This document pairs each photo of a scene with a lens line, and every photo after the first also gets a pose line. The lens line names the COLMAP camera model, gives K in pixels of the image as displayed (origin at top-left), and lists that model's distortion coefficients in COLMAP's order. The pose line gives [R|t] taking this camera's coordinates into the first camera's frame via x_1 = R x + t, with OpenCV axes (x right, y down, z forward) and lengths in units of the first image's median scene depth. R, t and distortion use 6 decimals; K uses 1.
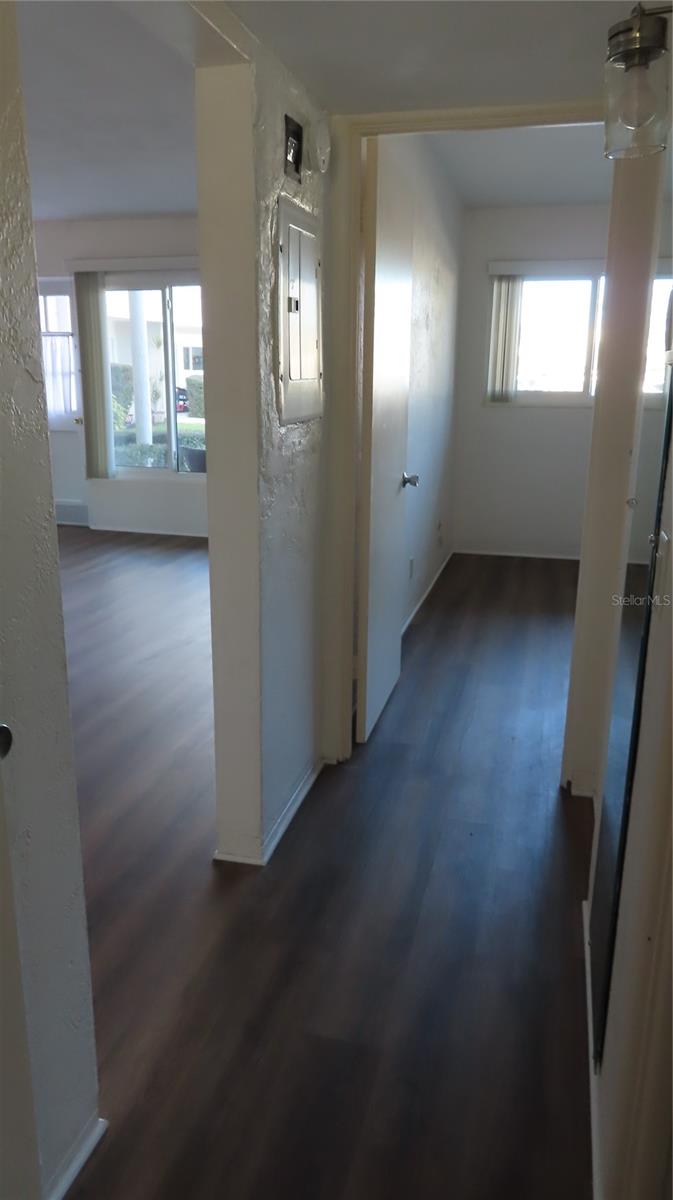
lens RADIAL K [[861.9, 0, 334.6], [0, 861.9, 597.6], [0, 0, 1]] dist [-0.008645, 0.006347]
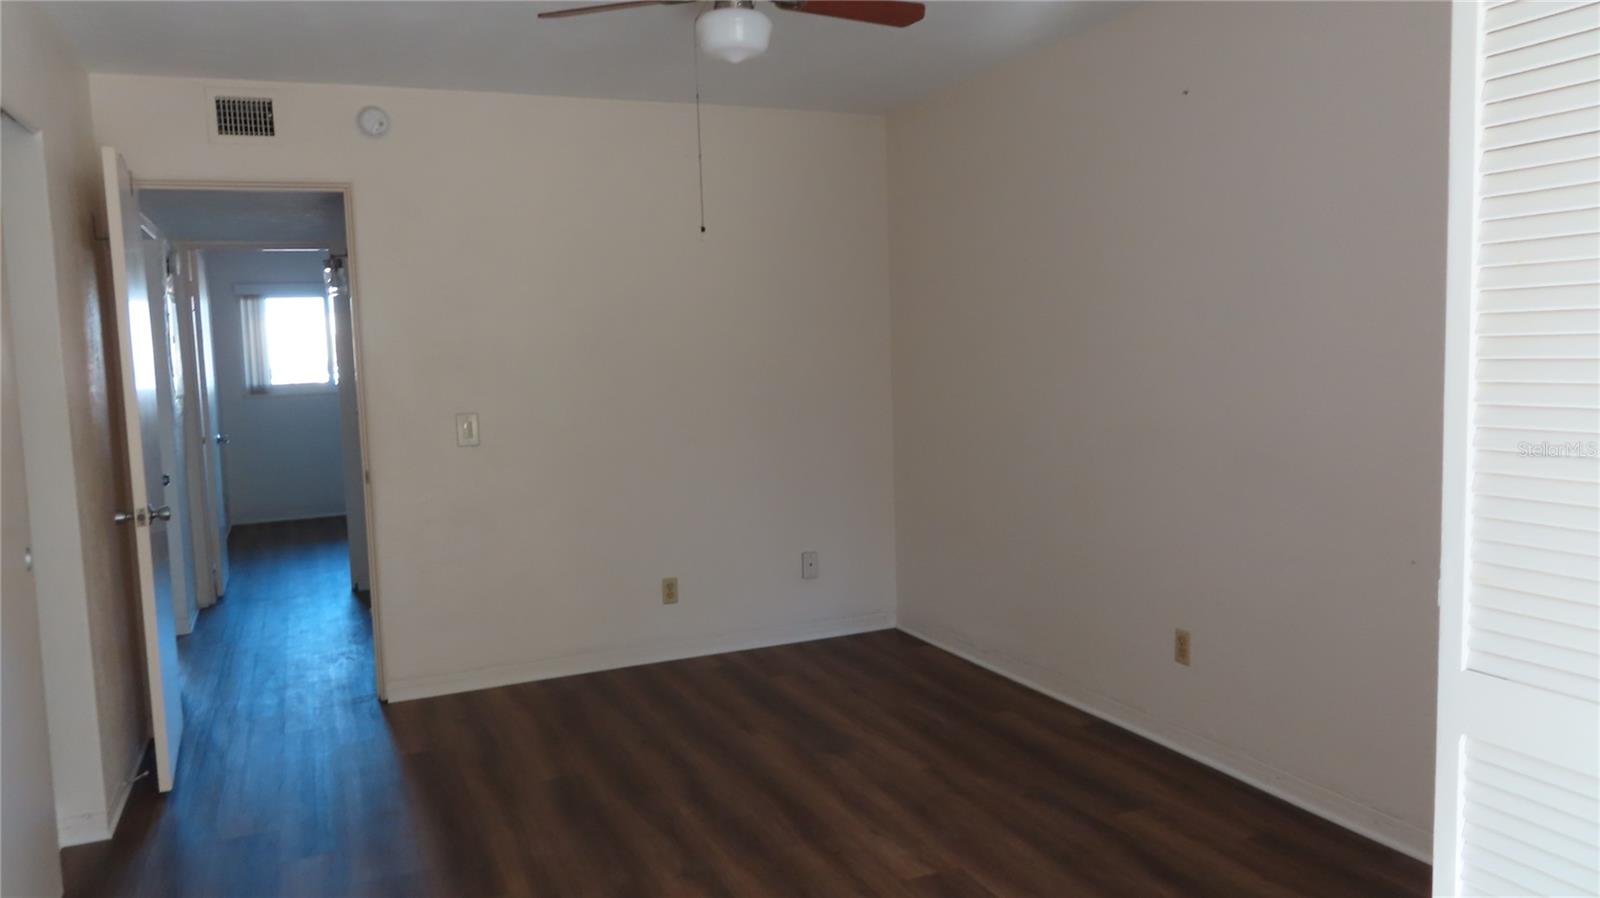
lens RADIAL K [[1149.1, 0, 800.0], [0, 1149.1, 449.0], [0, 0, 1]] dist [-0.008645, 0.006347]
pose [[0.783999, -0.090768, 0.614090, -0.416473], [0.201589, 0.972864, -0.113567, 0.367600], [-0.587118, 0.212831, 0.781022, -1.374480]]
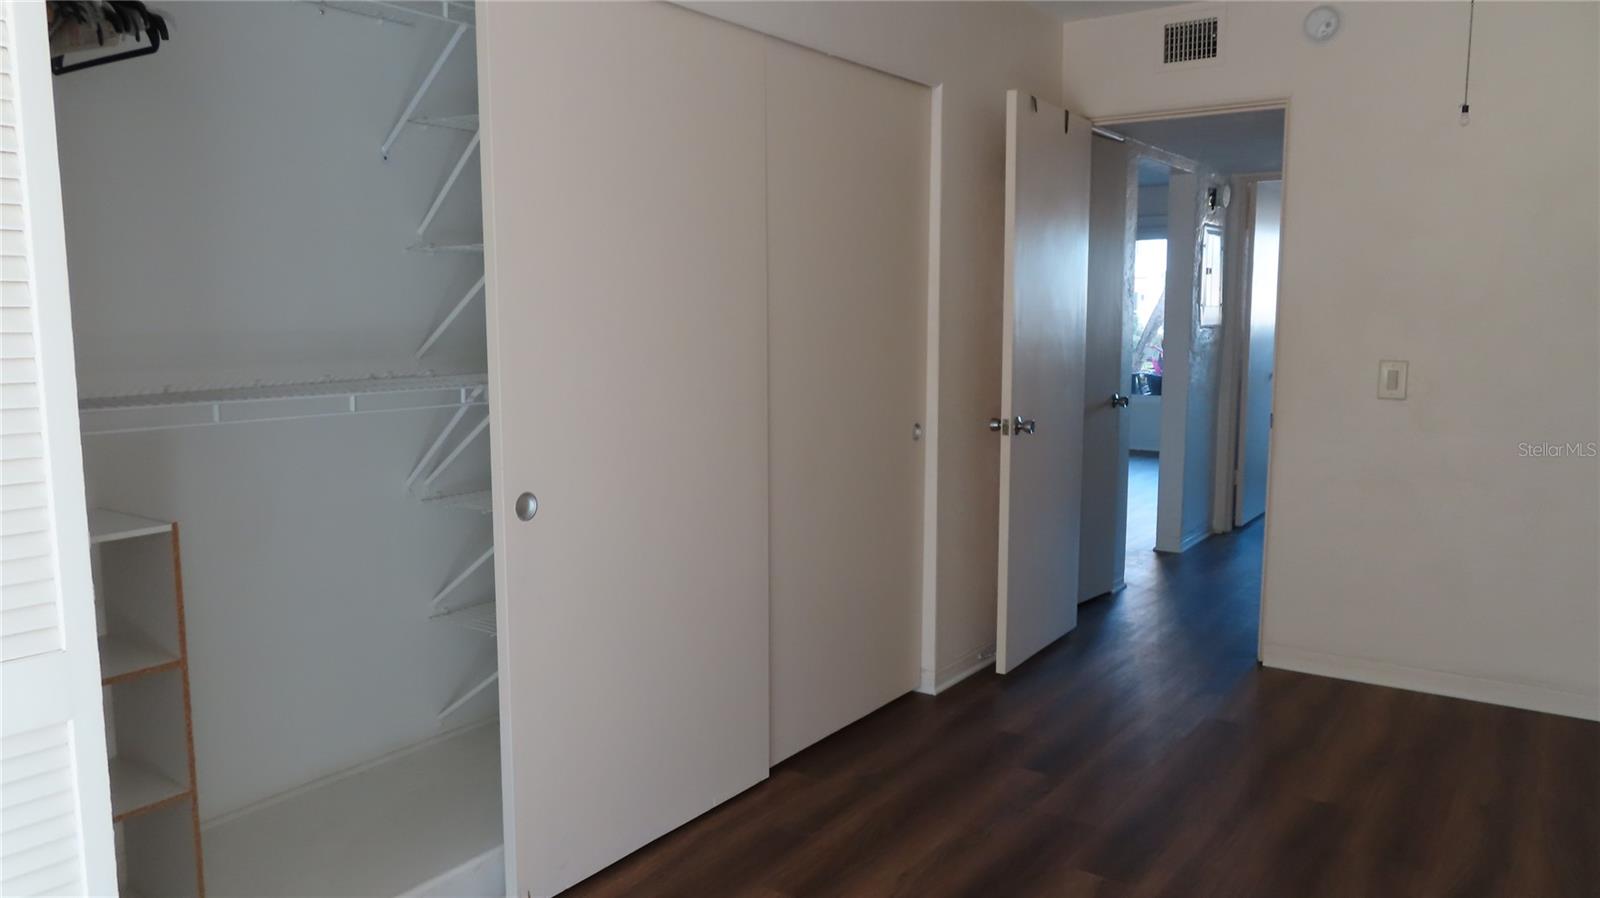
lens RADIAL K [[1158.0, 0, 798.0], [0, 1158.0, 441.5], [0, 0, 1]] dist [-0.003145, 0.006870]
pose [[0.939209, 0.032393, -0.341813, -0.008106], [-0.083179, 0.987350, -0.134985, 0.379476], [0.333117, 0.155211, 0.930023, -1.346273]]
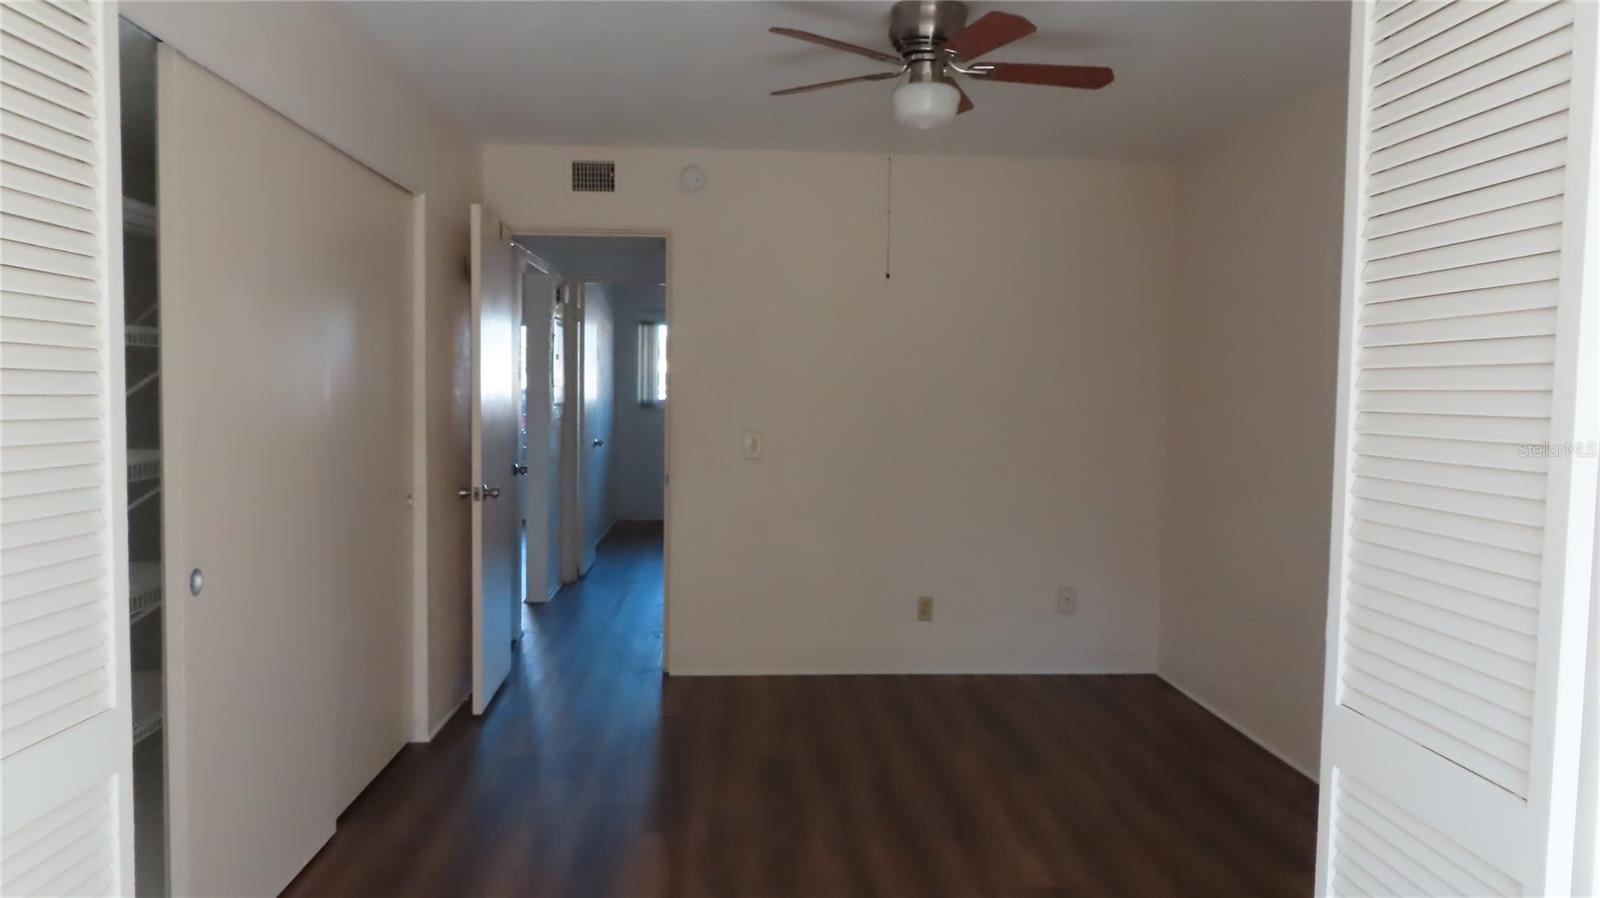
lens RADIAL K [[1158.0, 0, 798.0], [0, 1158.0, 441.5], [0, 0, 1]] dist [-0.003145, 0.006870]
pose [[0.951839, -0.010778, 0.306408, -0.294967], [0.075462, 0.976874, -0.200056, 0.430423], [-0.297166, 0.213543, 0.930640, -1.577636]]
